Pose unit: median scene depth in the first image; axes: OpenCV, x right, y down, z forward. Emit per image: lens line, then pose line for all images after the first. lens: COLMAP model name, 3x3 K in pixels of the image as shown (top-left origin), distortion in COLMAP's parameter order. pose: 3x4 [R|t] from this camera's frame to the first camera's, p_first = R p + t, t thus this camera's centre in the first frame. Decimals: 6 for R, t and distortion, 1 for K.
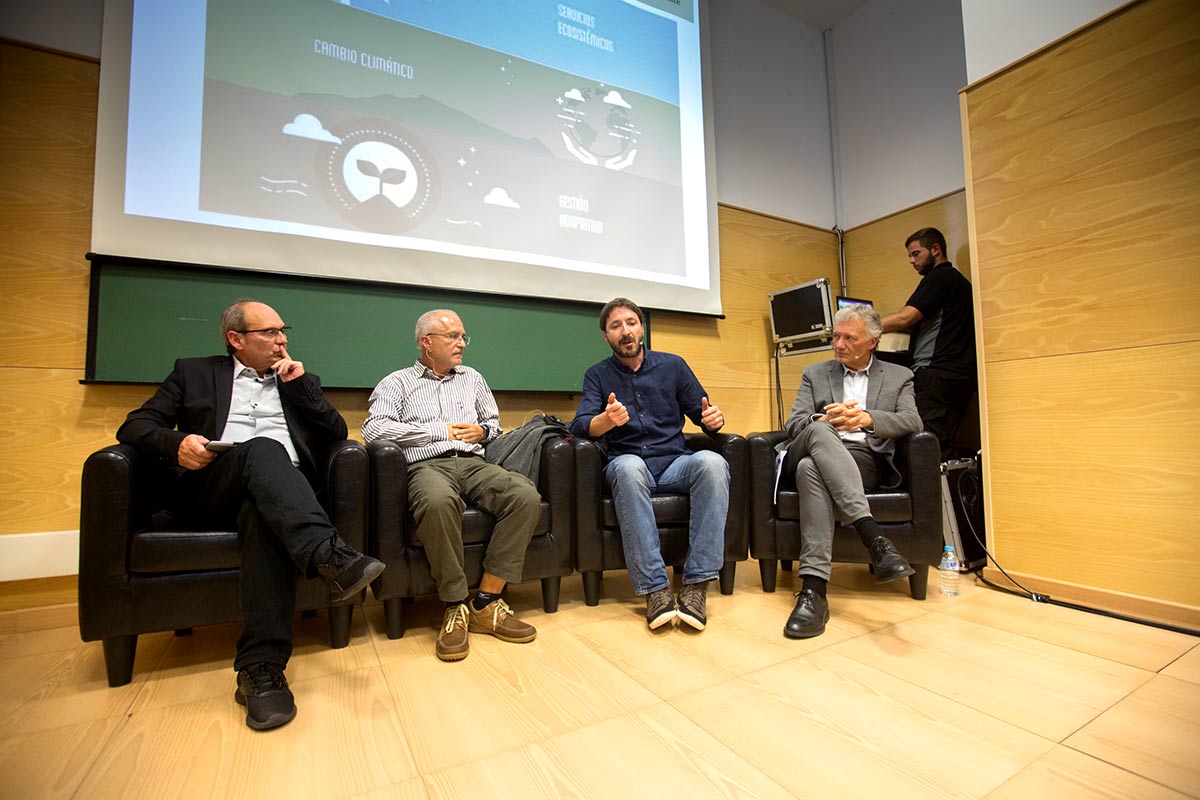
lens RADIAL K [[547.4, 0, 600.0], [0, 547.4, 400.0], [0, 0, 1]] dist [-0.056011, 0.019352]
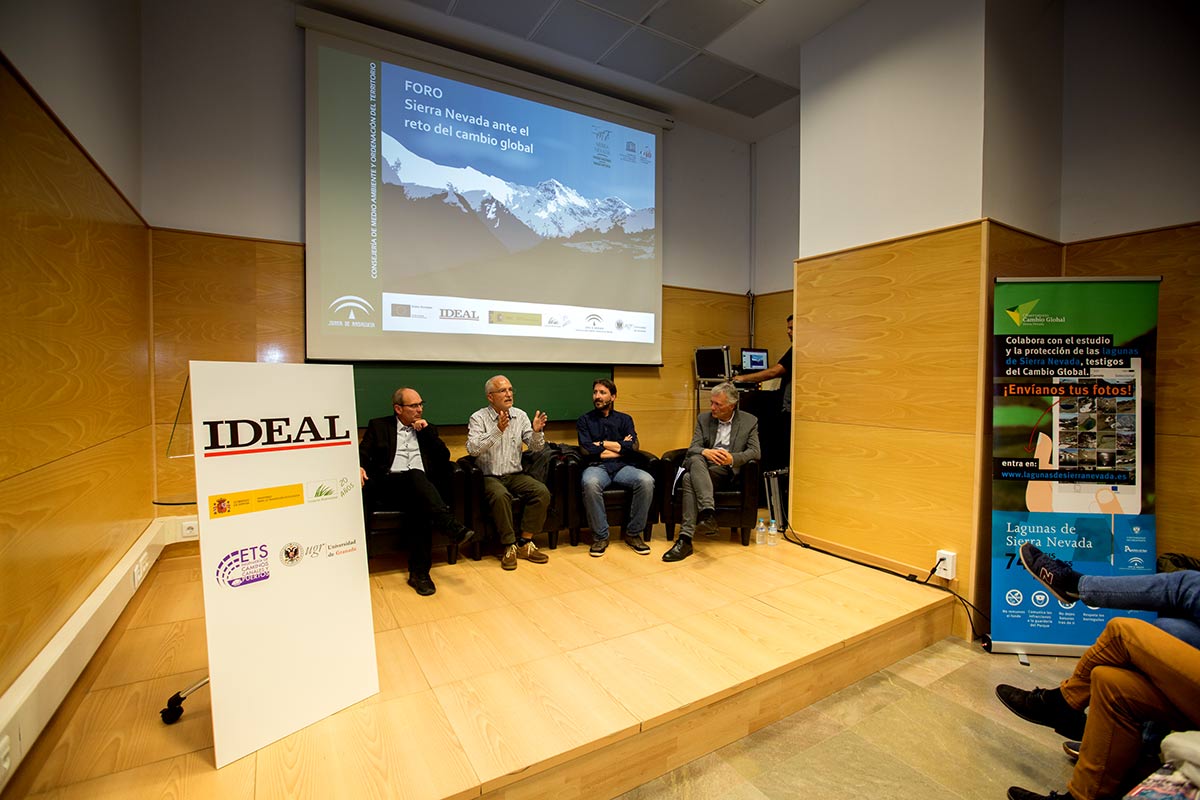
lens RADIAL K [[551.3, 0, 600.0], [0, 551.3, 400.0], [0, 0, 1]] dist [-0.050106, 0.019423]
pose [[0.998912, 0.022824, 0.040658, -0.016360], [-0.026415, 0.995583, 0.090089, -0.319490], [-0.038422, -0.091065, 0.995103, -0.909791]]
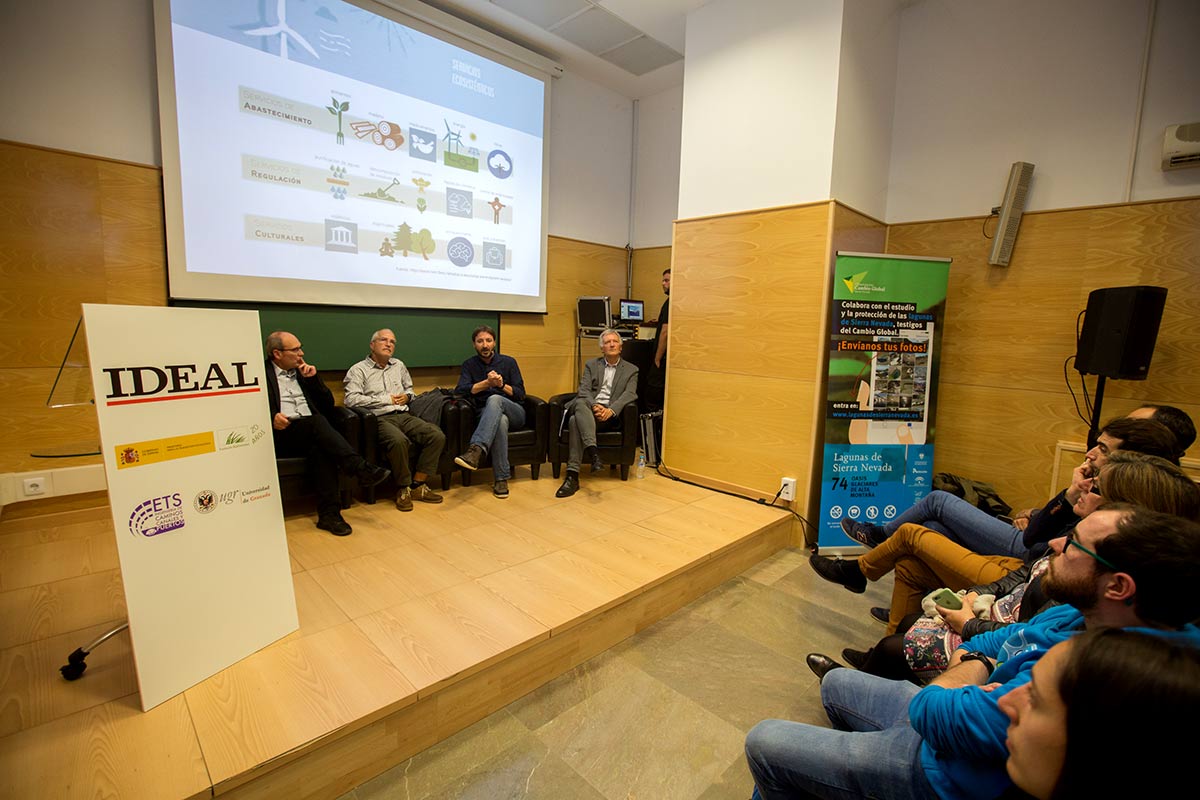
lens RADIAL K [[547.4, 0, 600.0], [0, 547.4, 400.0], [0, 0, 1]] dist [-0.056011, 0.019352]
pose [[0.960363, 0.012796, 0.278457, -0.110775], [-0.065040, 0.981660, 0.179202, -0.336407], [-0.271057, -0.190210, 0.943583, -0.997969]]
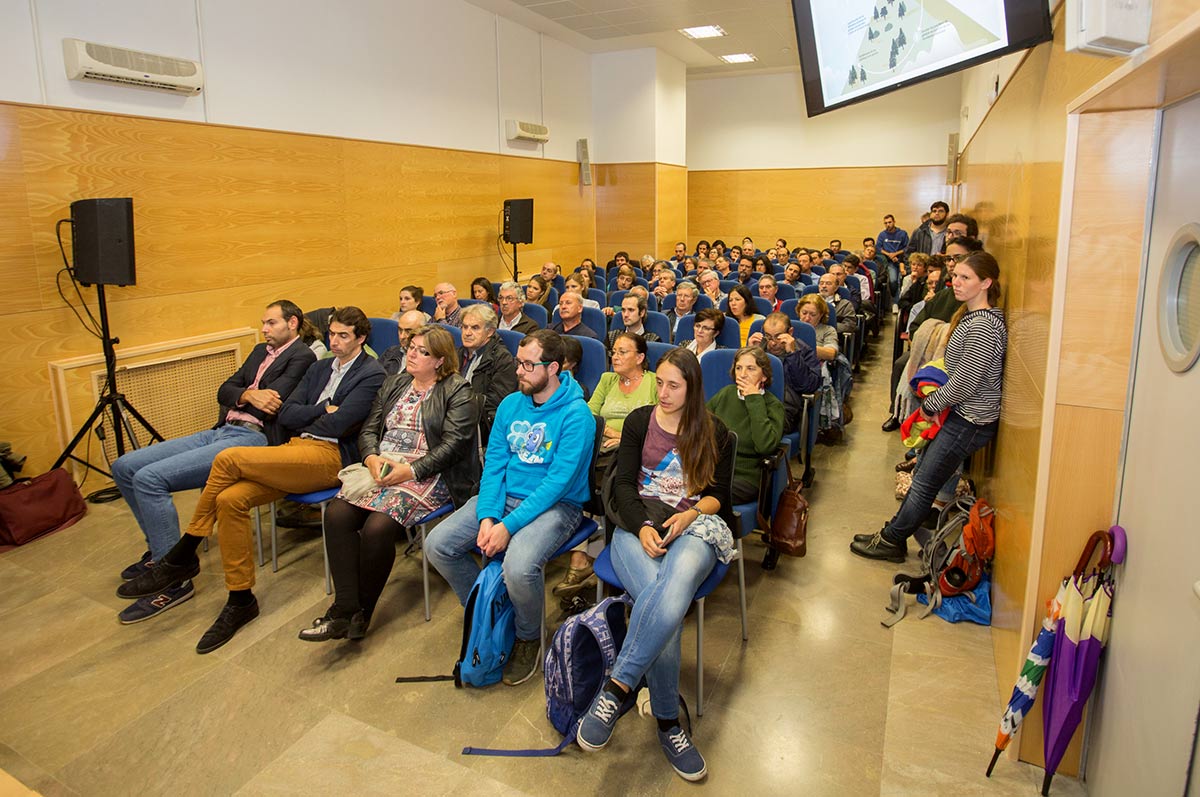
lens RADIAL K [[668.1, 0, 624.3], [0, 668.1, 309.1], [0, 0, 1]] dist [-0.078442, 0.042832]
pose [[-0.599506, -0.100428, 0.794044, -0.703903], [-0.025421, 0.993985, 0.106523, -0.395793], [-0.799966, 0.043675, -0.598454, 0.008002]]
